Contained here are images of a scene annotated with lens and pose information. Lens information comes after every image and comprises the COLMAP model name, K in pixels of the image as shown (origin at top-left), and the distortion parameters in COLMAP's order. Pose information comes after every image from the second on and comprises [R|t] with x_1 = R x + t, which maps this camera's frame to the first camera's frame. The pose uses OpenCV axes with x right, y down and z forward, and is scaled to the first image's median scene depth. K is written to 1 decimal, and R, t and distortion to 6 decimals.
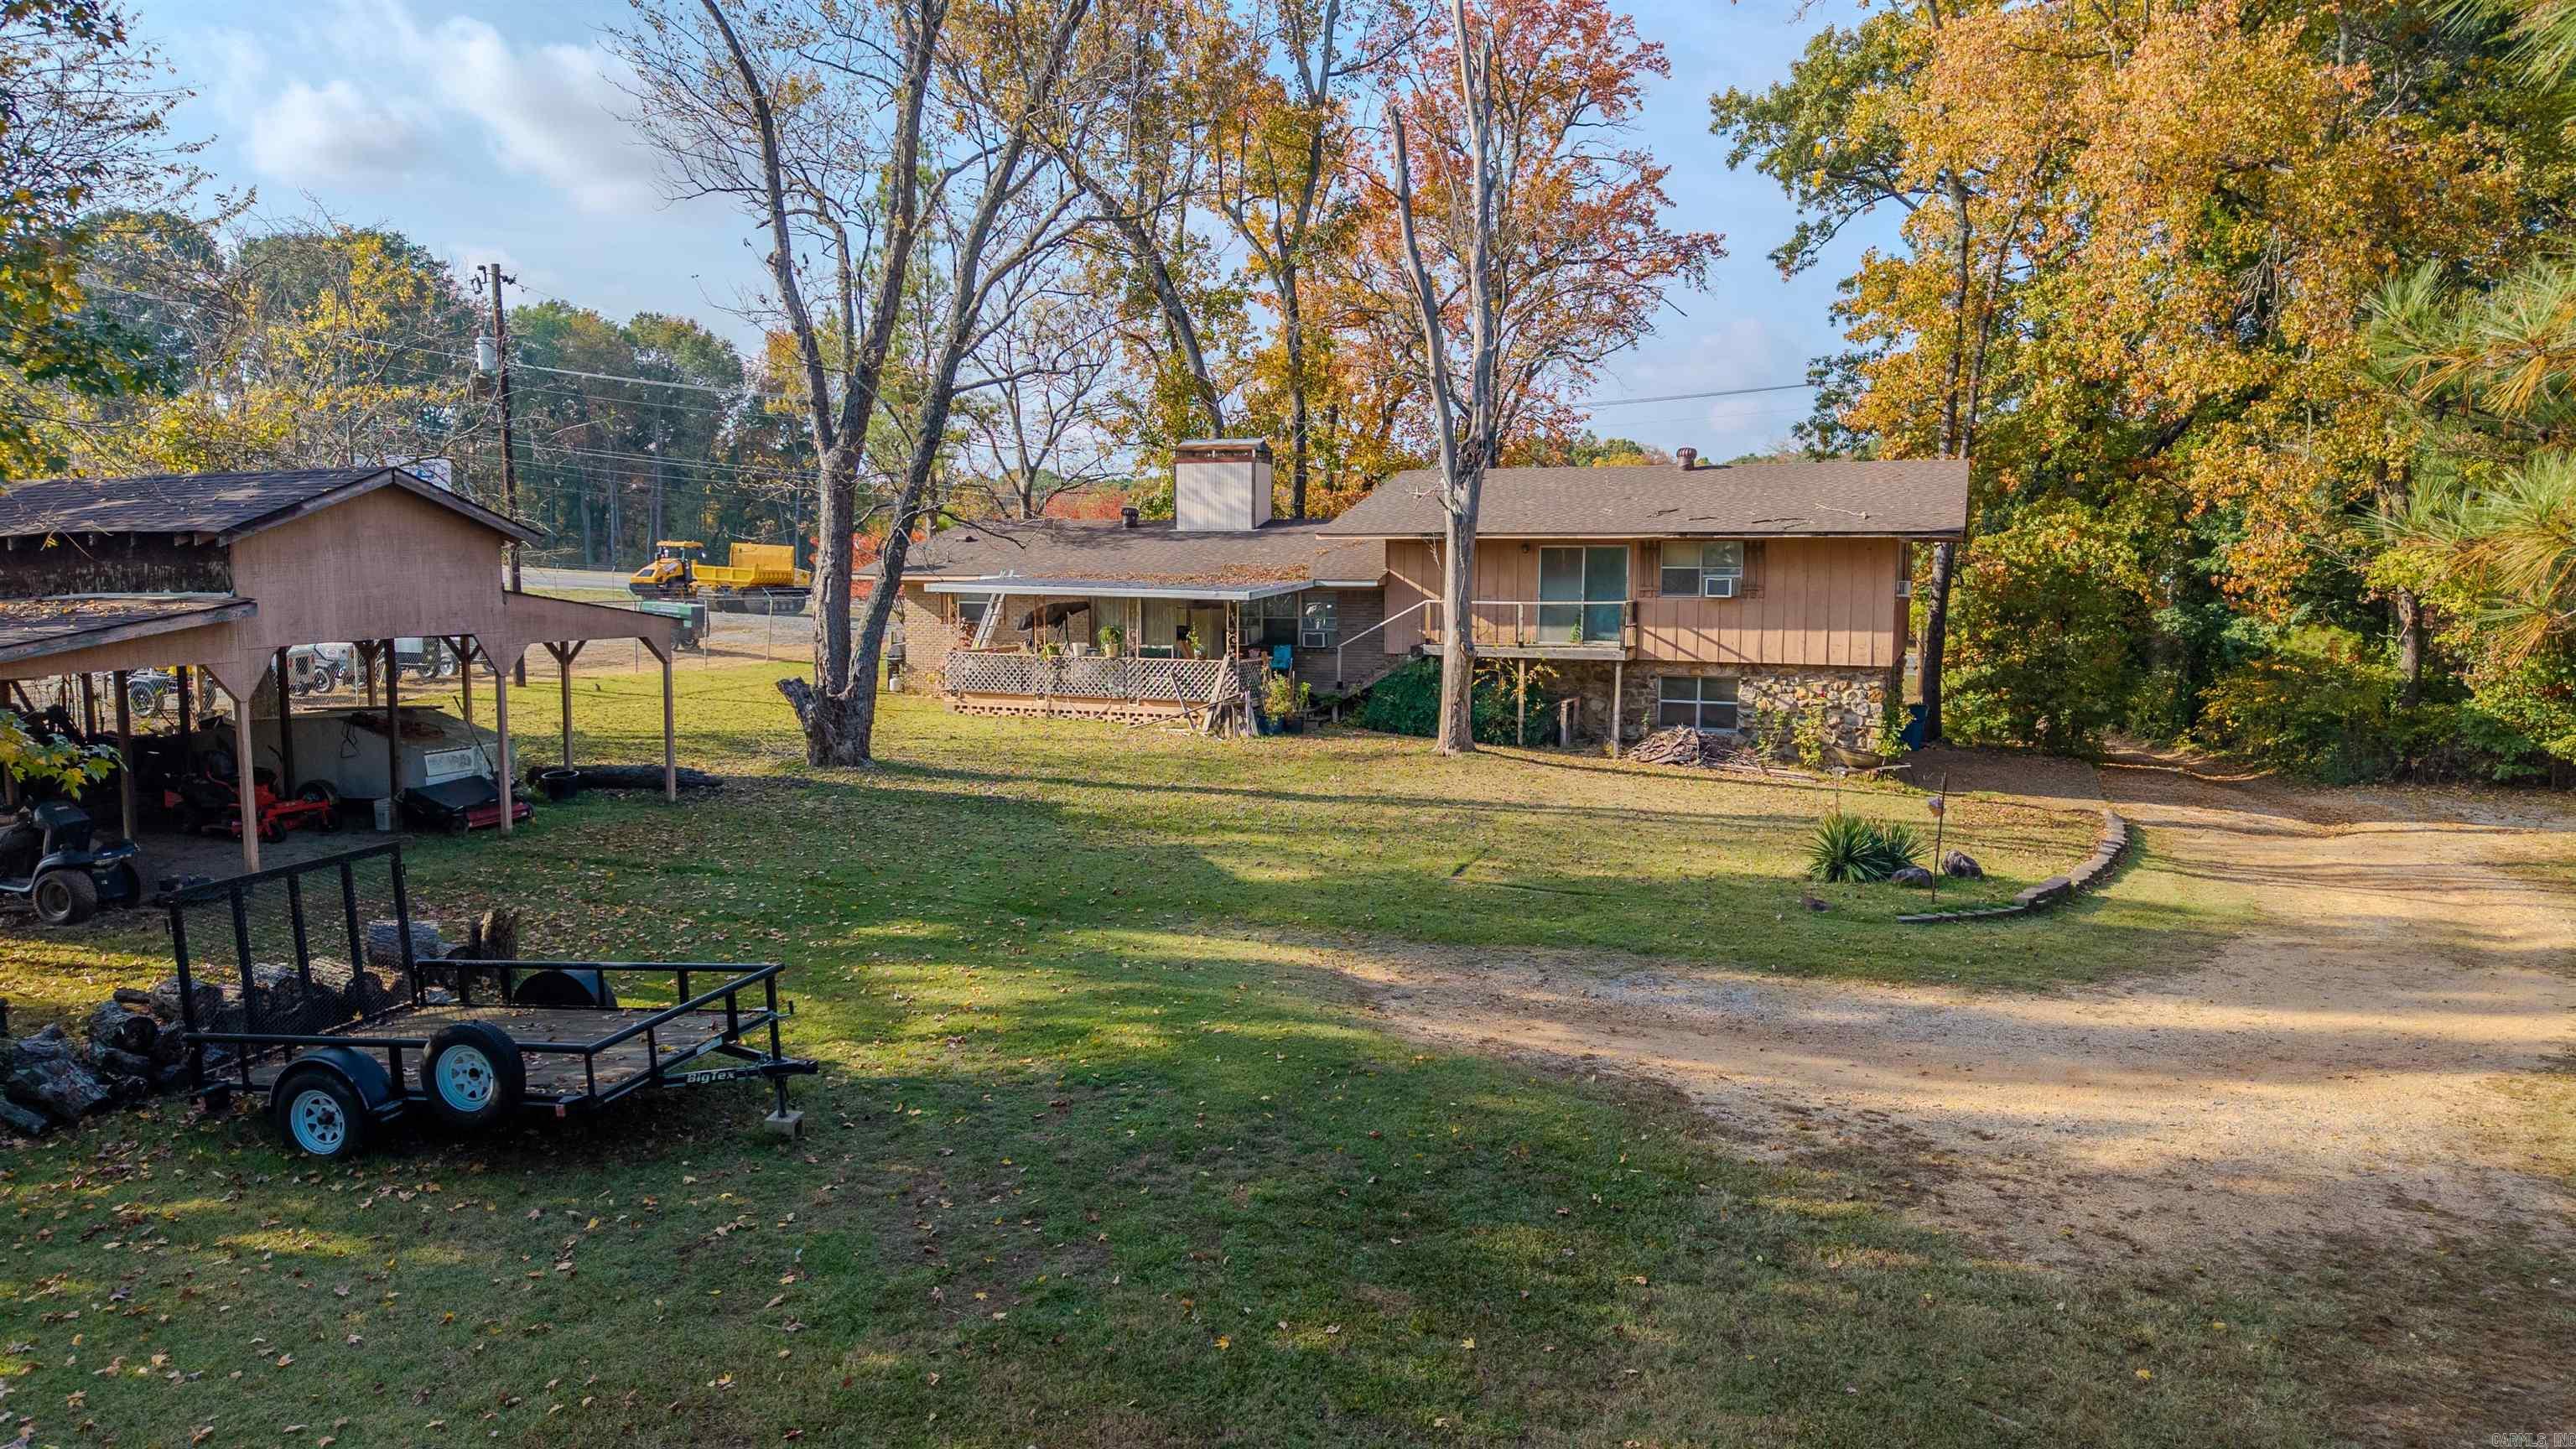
lens RADIAL K [[1663.1, 0, 1289.1], [0, 1663.1, 730.3], [0, 0, 1]] dist [-0.038889, -0.004511]
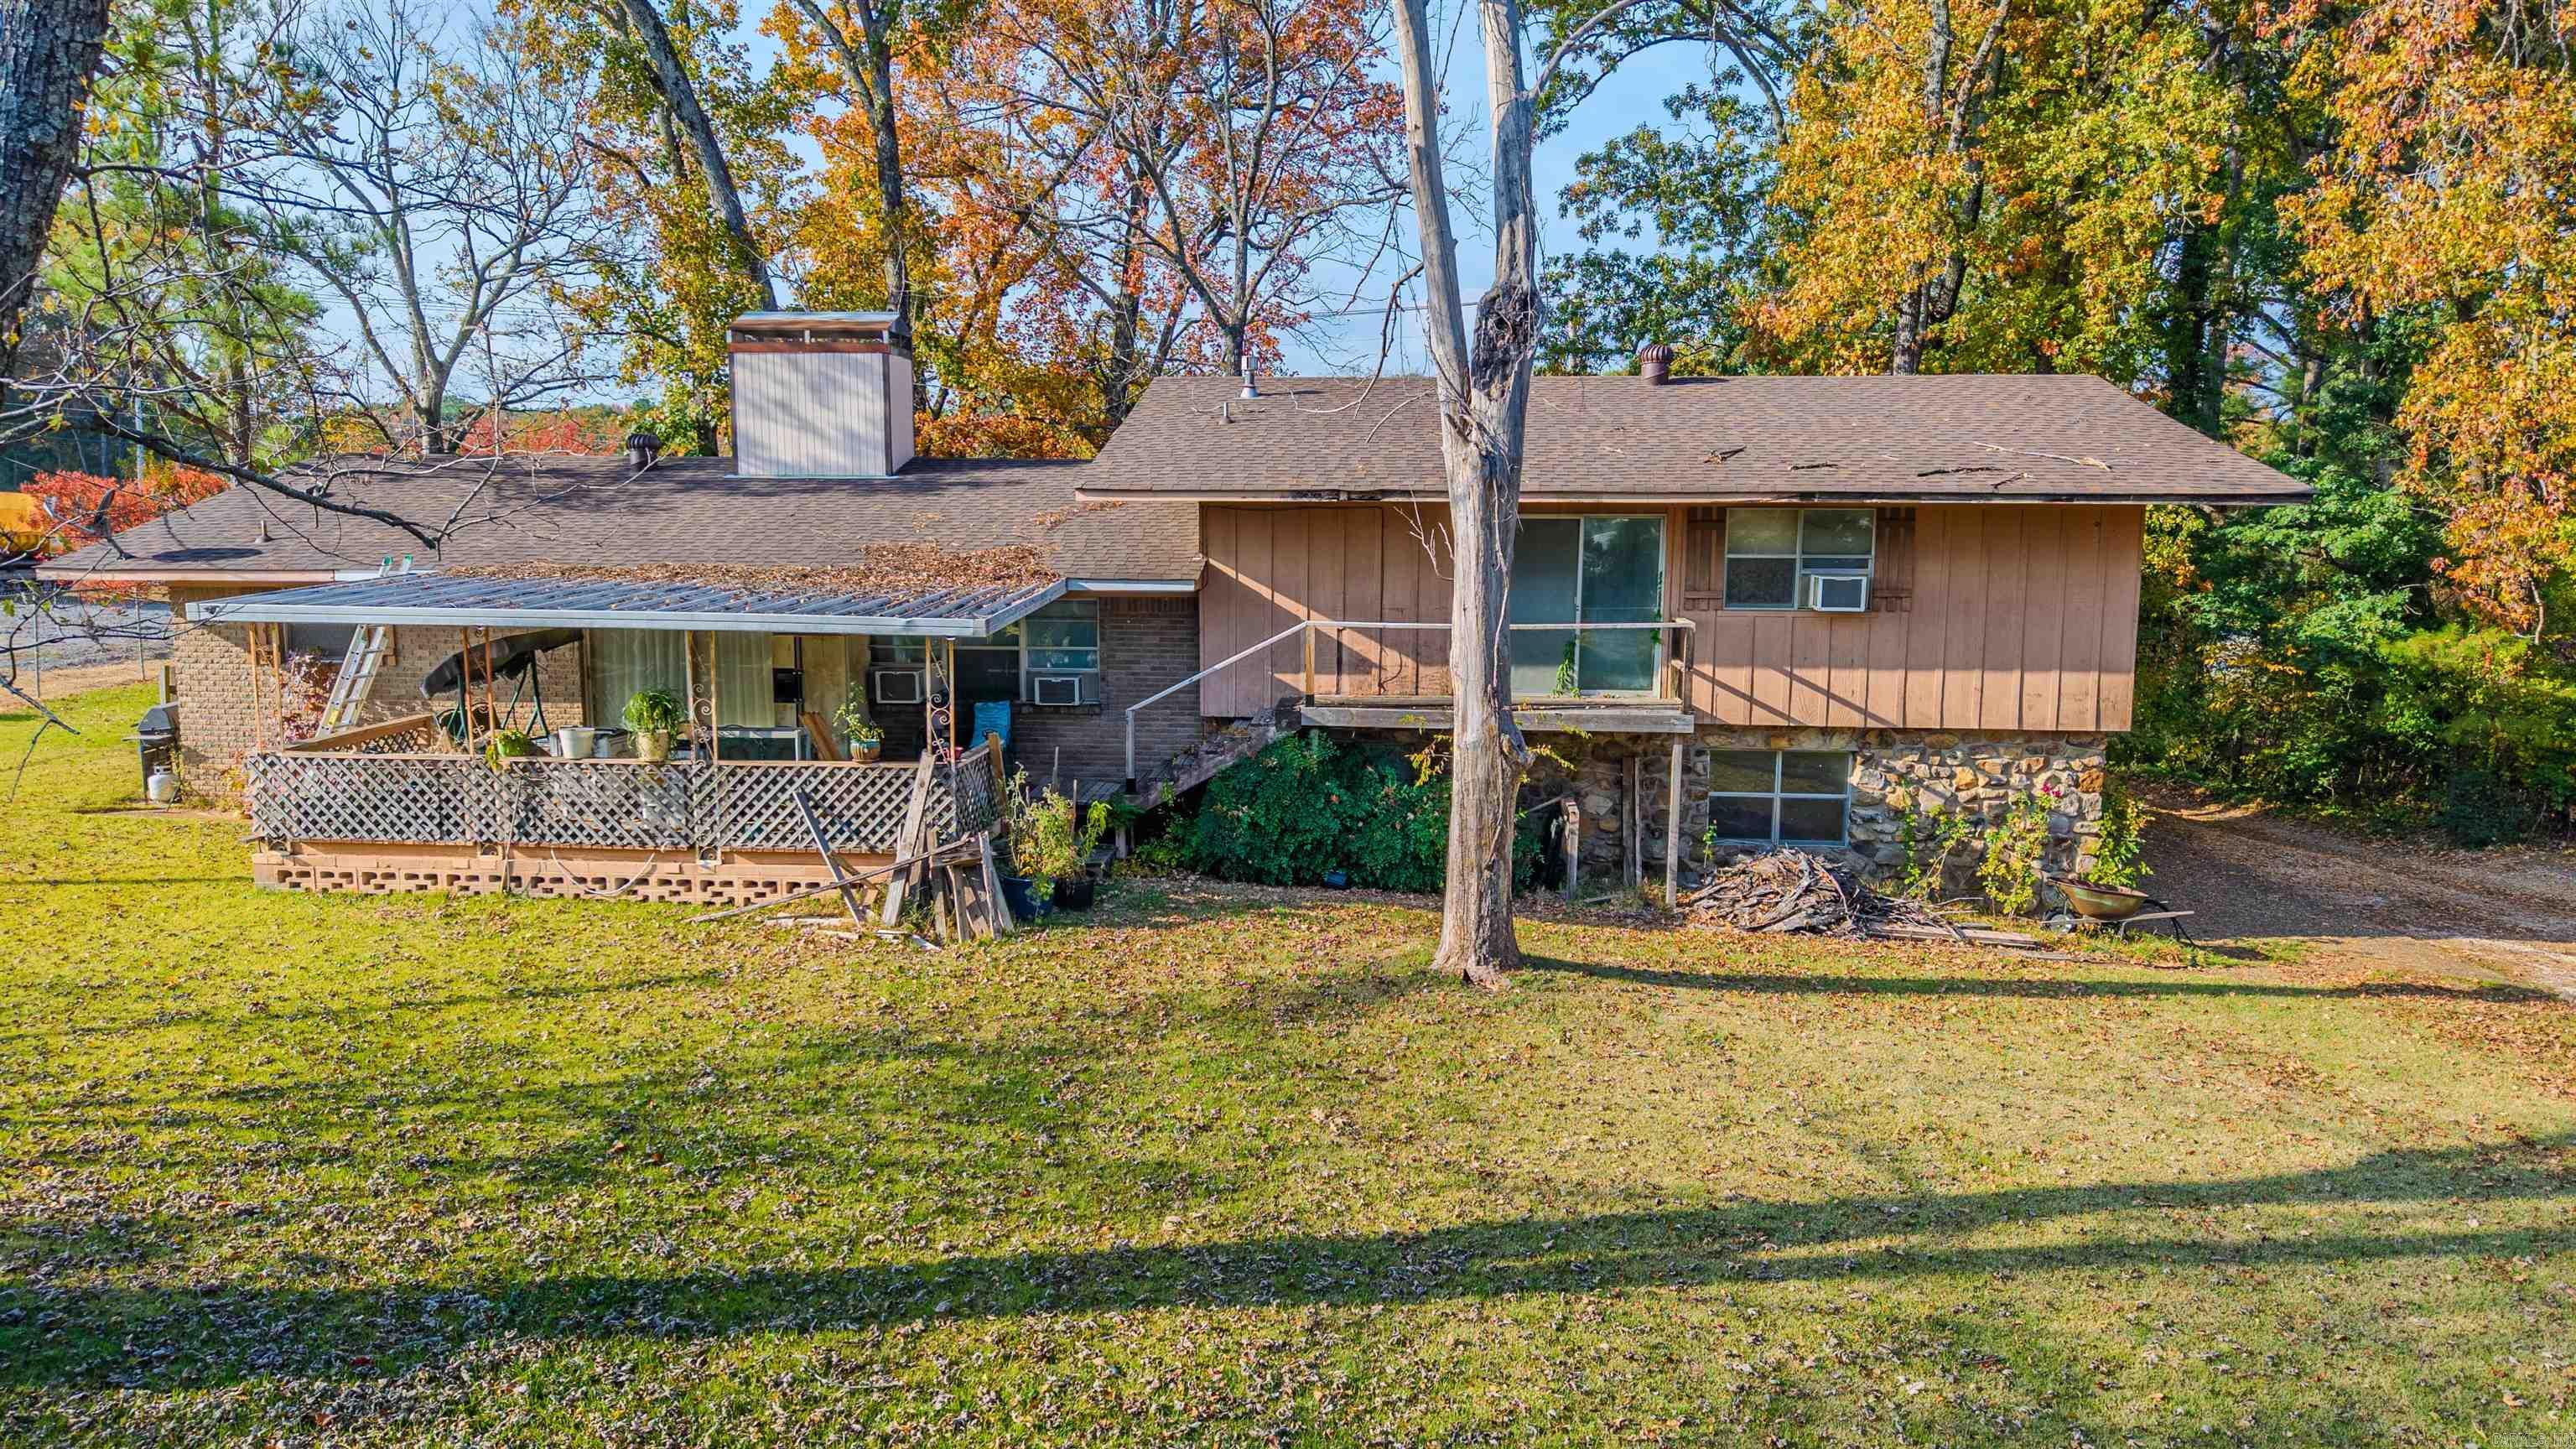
lens RADIAL K [[1663.1, 0, 1295.1], [0, 1663.1, 716.2], [0, 0, 1]] dist [-0.038889, -0.004511]
pose [[0.947659, -0.036352, 0.317208, -0.083377], [0.027905, 0.999126, 0.031135, -0.064742], [-0.318062, -0.020653, 0.947845, 0.513932]]
